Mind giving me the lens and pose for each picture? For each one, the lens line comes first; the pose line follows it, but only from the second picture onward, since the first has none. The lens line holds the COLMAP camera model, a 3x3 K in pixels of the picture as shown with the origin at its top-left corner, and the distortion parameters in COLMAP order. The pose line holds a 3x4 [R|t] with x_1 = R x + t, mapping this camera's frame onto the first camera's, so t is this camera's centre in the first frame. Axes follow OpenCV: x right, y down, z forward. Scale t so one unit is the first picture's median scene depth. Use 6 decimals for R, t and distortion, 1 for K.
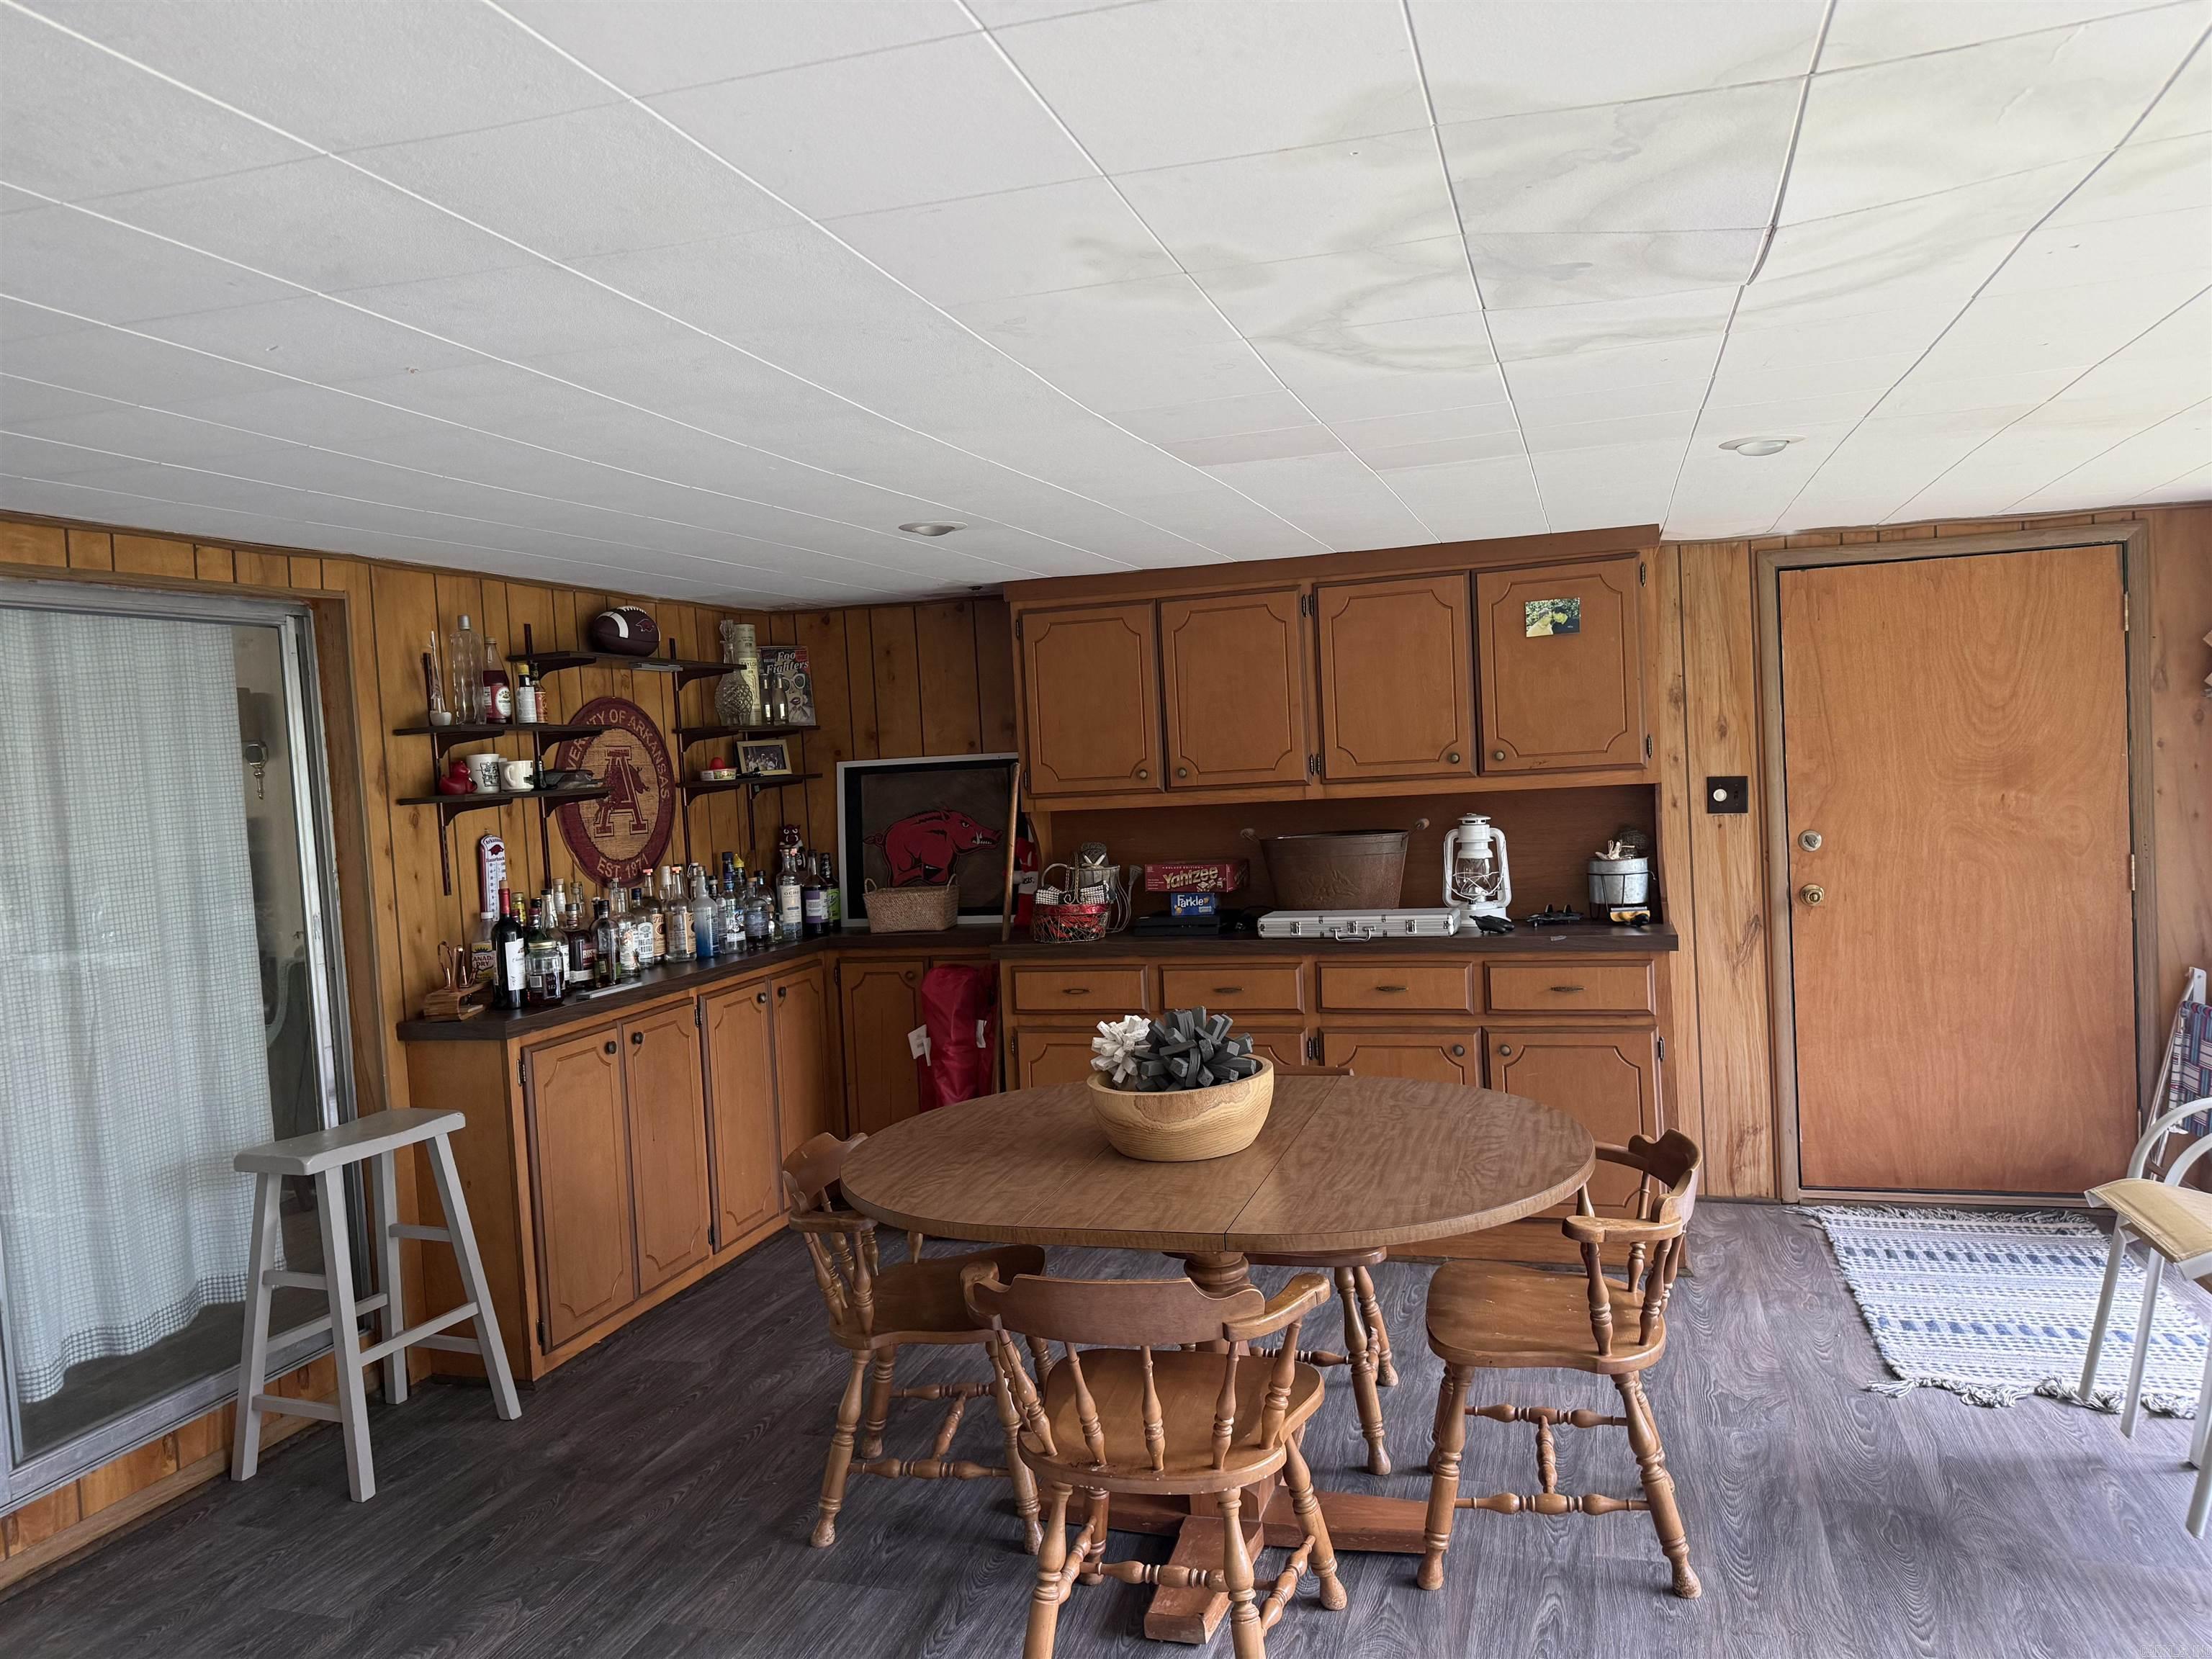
lens RADIAL K [[1540.6, 0, 1112.4], [0, 1540.6, 835.1], [0, 0, 1]] dist [0.069199, -0.083840]
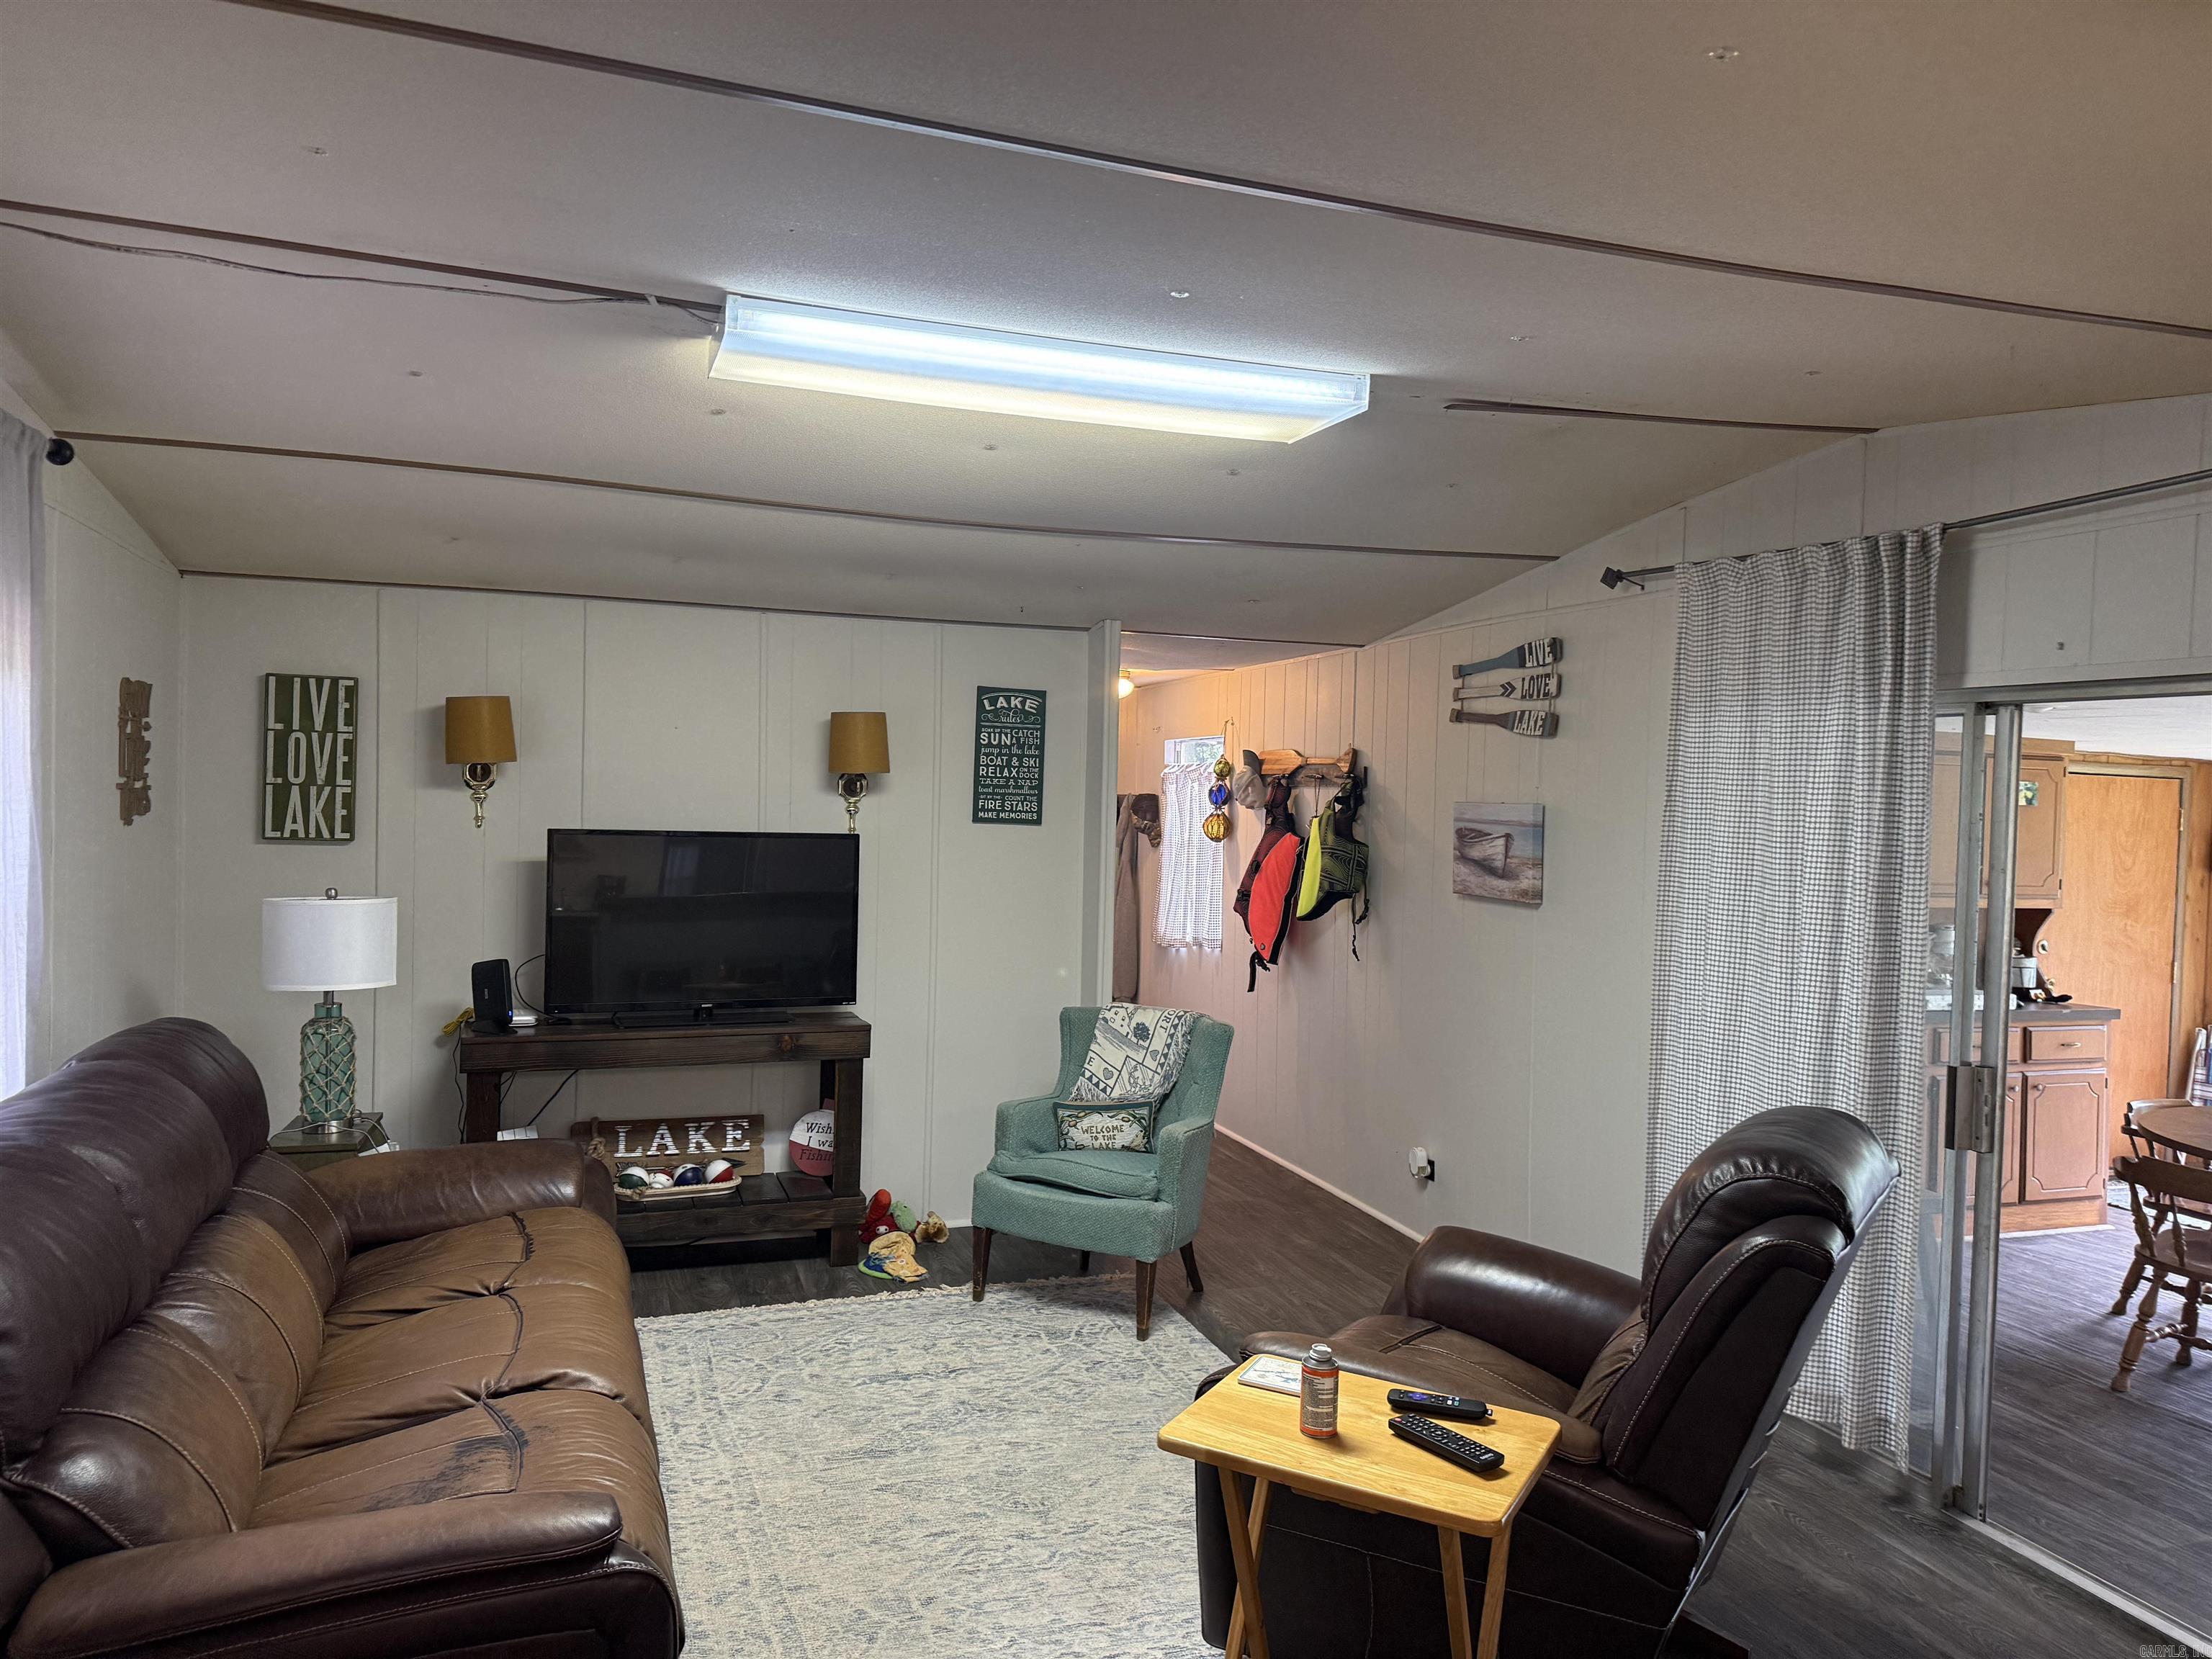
lens RADIAL K [[1540.6, 0, 1093.2], [0, 1540.6, 831.0], [0, 0, 1]] dist [0.069199, -0.083840]
pose [[0.810361, 0.069495, 0.581795, -1.281470], [-0.047850, 0.997474, -0.052499, 0.015764], [-0.583974, 0.014704, 0.811639, 0.304818]]
